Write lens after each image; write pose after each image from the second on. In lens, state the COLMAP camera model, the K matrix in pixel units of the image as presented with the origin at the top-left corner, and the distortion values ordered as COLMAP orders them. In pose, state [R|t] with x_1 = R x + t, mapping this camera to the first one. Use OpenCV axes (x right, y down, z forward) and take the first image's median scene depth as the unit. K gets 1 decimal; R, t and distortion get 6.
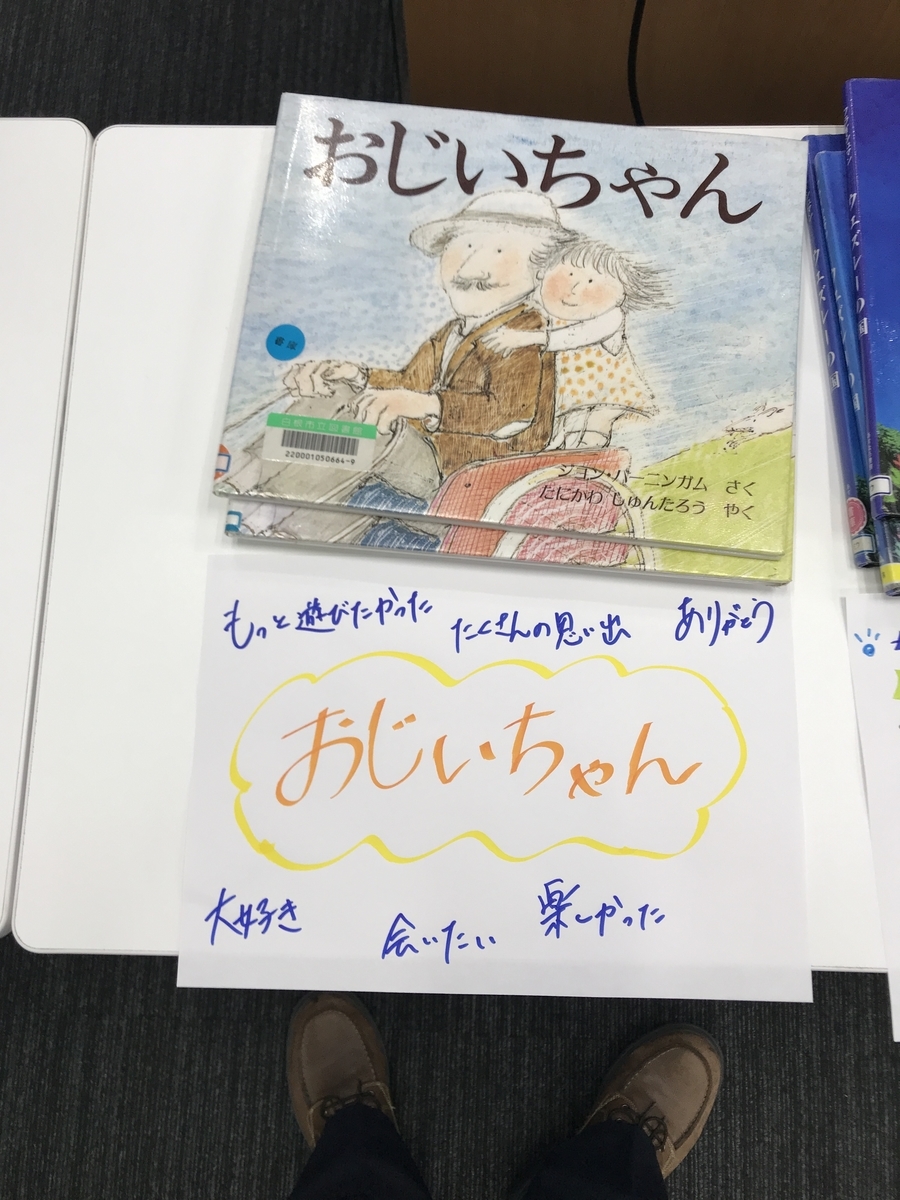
lens RADIAL K [[959.1, 0, 472.6], [0, 959.1, 599.7], [0, 0, 1]] dist [-0.001495, 0.014426]
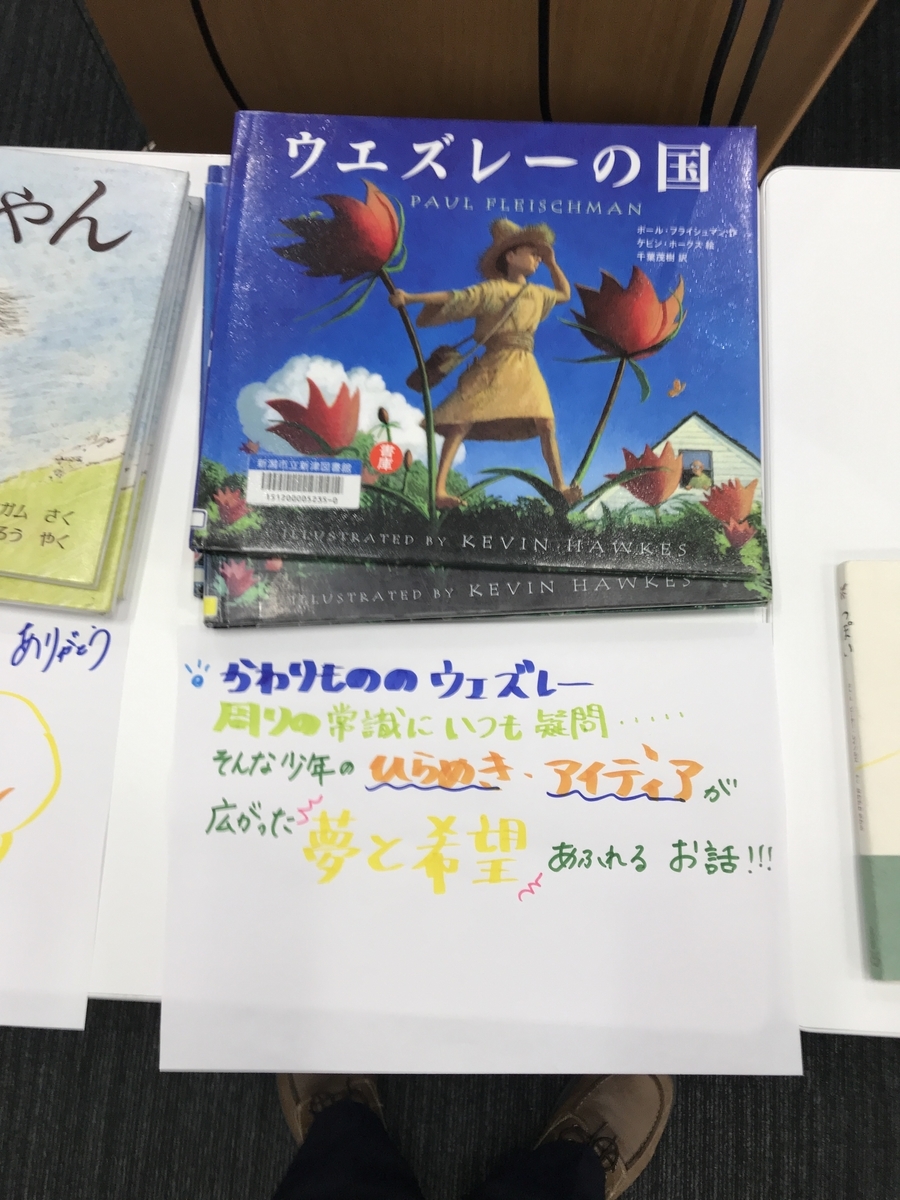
lens RADIAL K [[959.1, 0, 472.6], [0, 959.1, 599.7], [0, 0, 1]] dist [-0.001495, 0.014426]
pose [[0.999464, 0.031699, -0.008132, 0.682383], [-0.031636, 0.999469, 0.007770, -0.048363], [0.008374, -0.007508, 0.999937, -0.003626]]
